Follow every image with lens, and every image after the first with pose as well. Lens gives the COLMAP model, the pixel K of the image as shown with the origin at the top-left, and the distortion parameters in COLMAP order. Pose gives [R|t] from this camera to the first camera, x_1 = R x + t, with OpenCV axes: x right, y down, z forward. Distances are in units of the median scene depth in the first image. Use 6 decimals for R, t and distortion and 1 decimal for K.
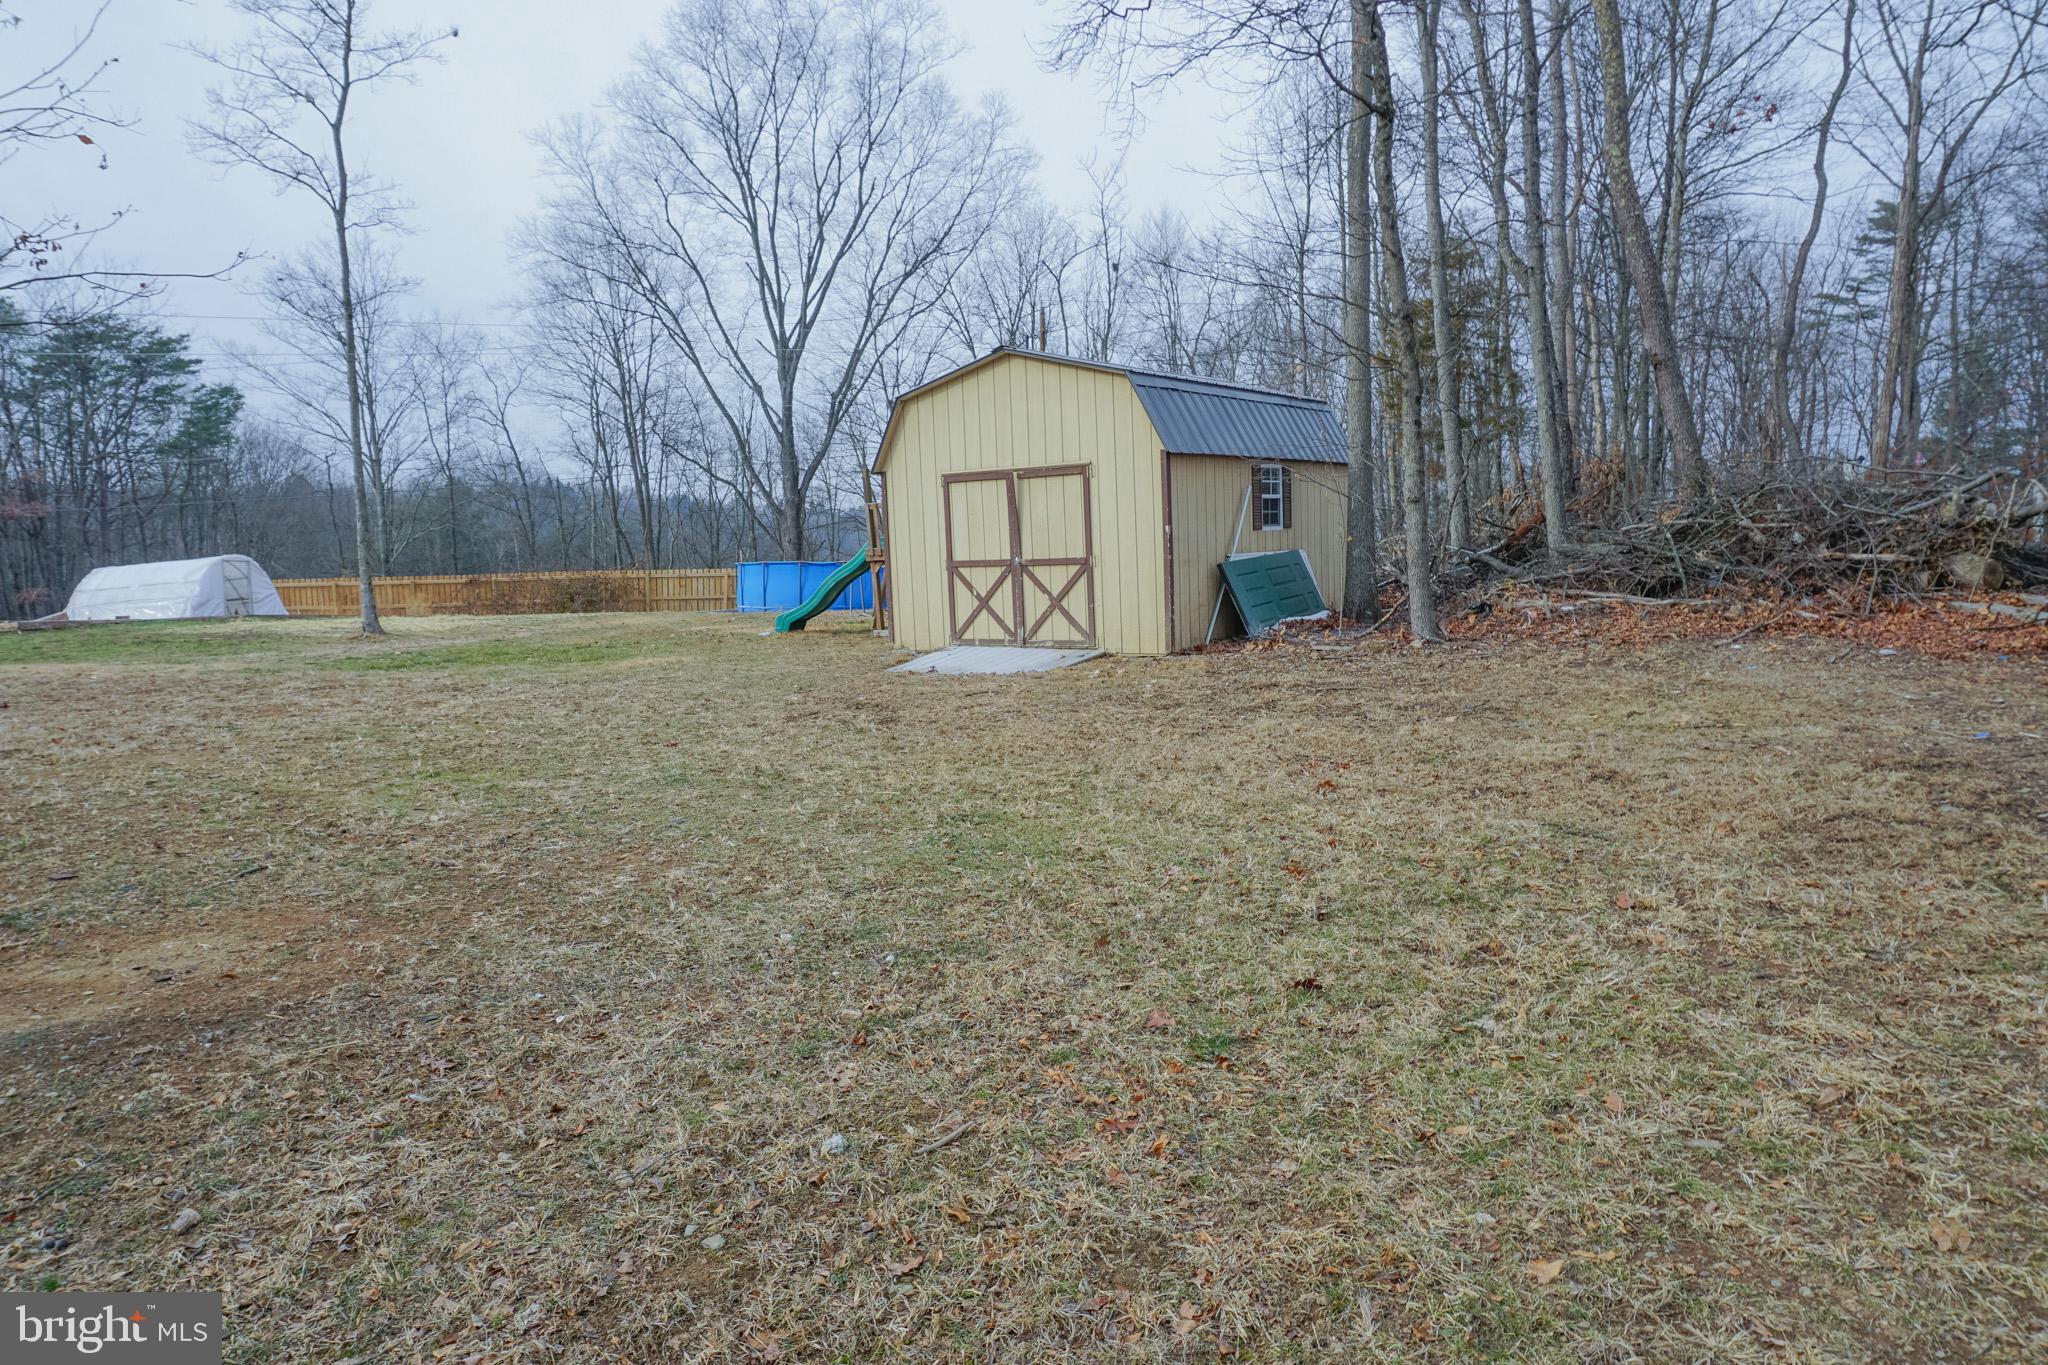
lens RADIAL K [[1370.5, 0, 1022.0], [0, 1370.5, 686.1], [0, 0, 1]] dist [-0.051208, 0.029895]
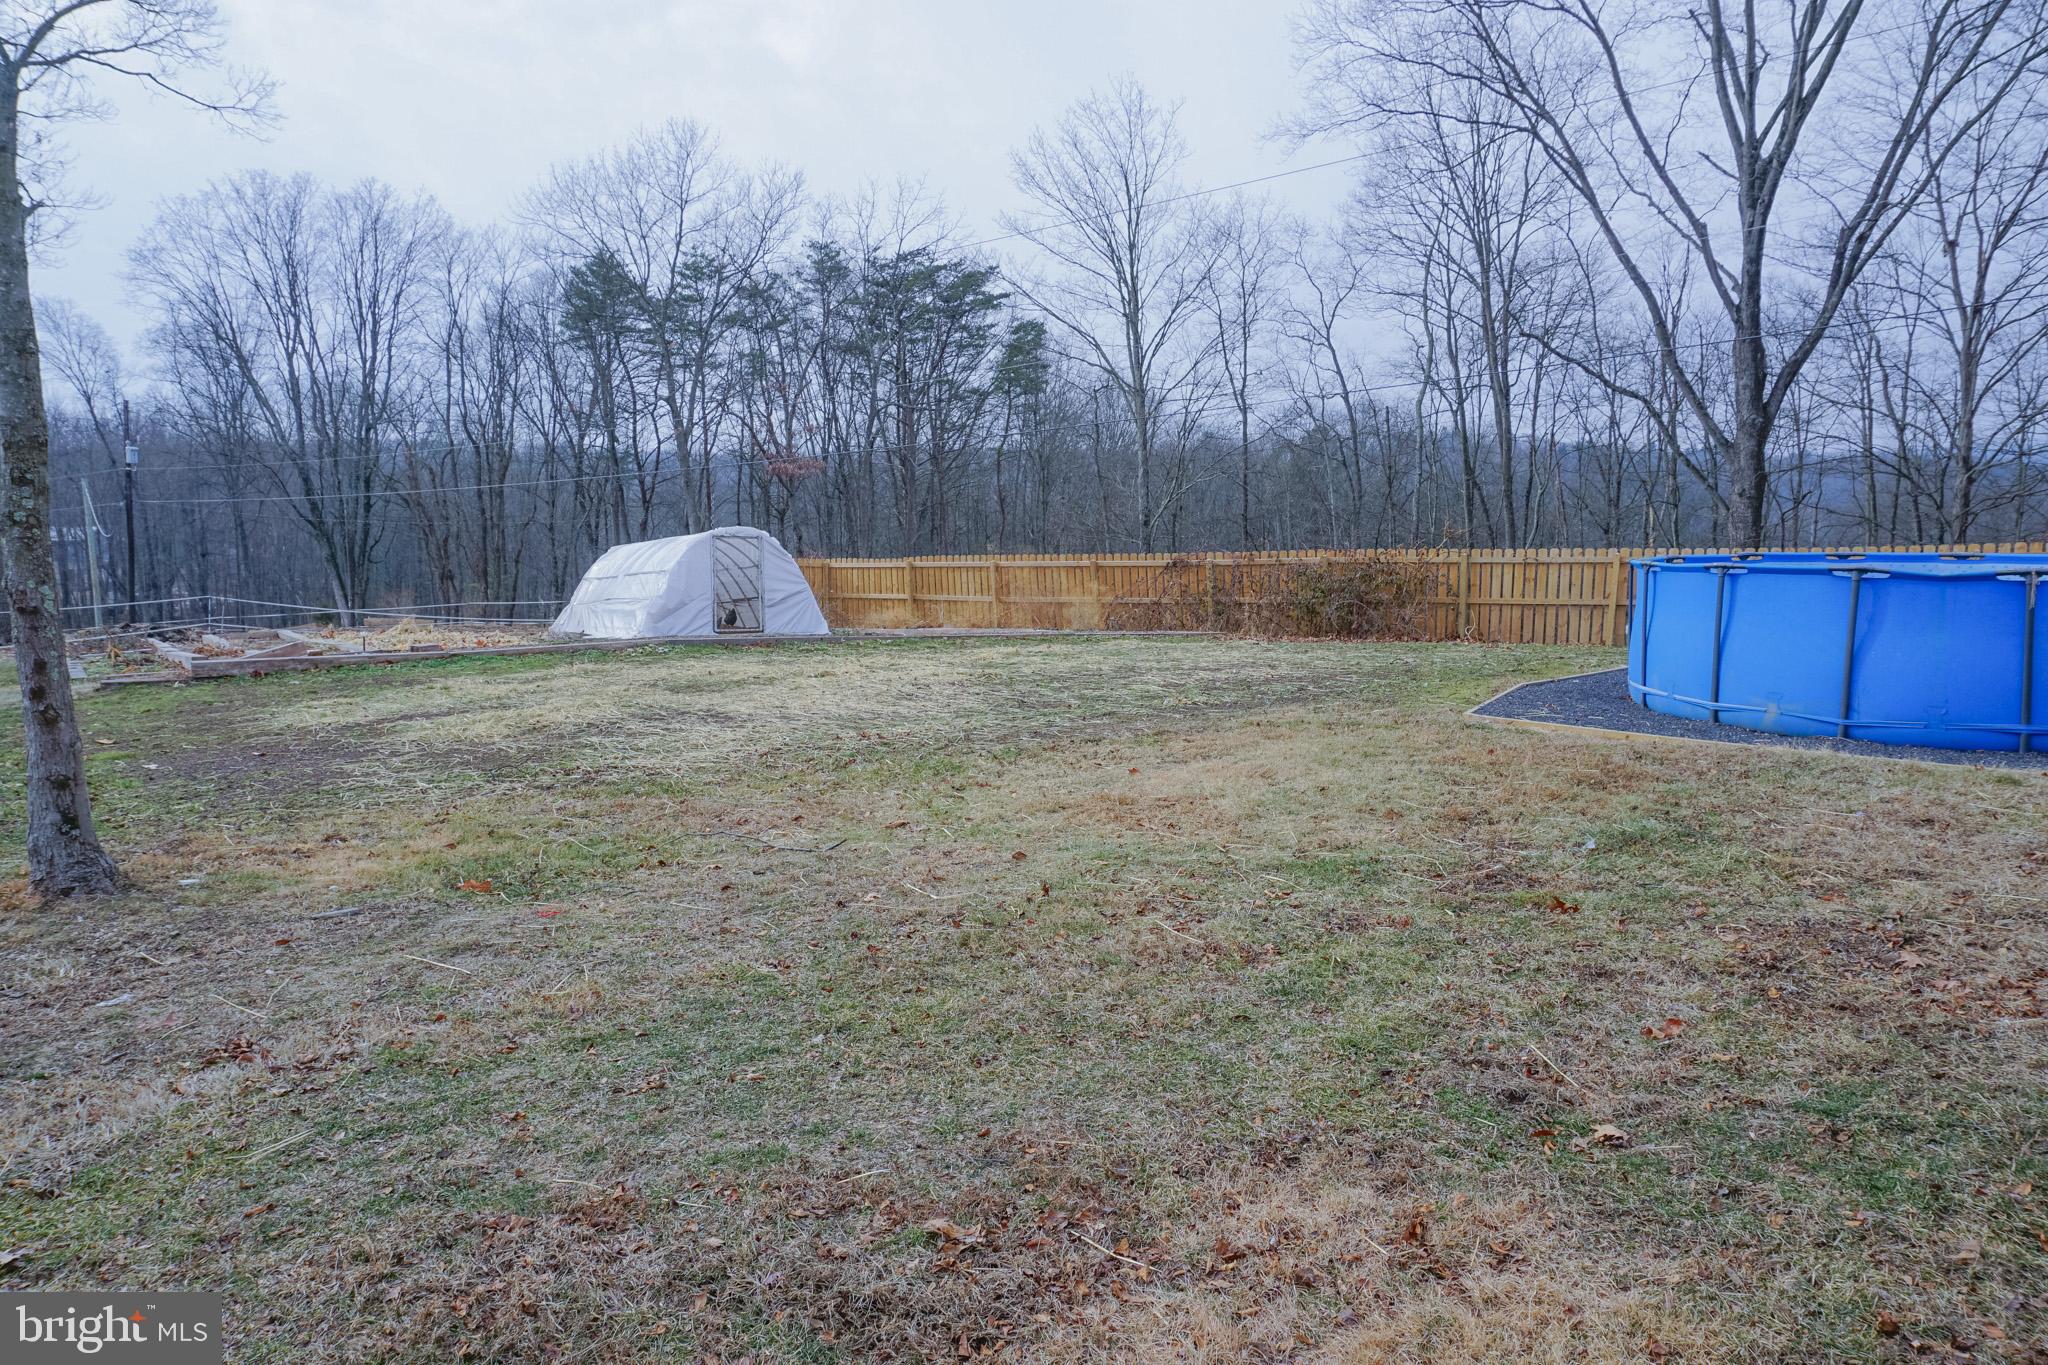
lens RADIAL K [[1370.5, 0, 1015.4], [0, 1370.5, 682.7], [0, 0, 1]] dist [-0.051208, 0.029895]
pose [[0.799202, 0.069240, -0.597061, -0.068165], [-0.050164, 0.997561, 0.048538, -0.038694], [0.598965, -0.008841, 0.800726, 0.355787]]
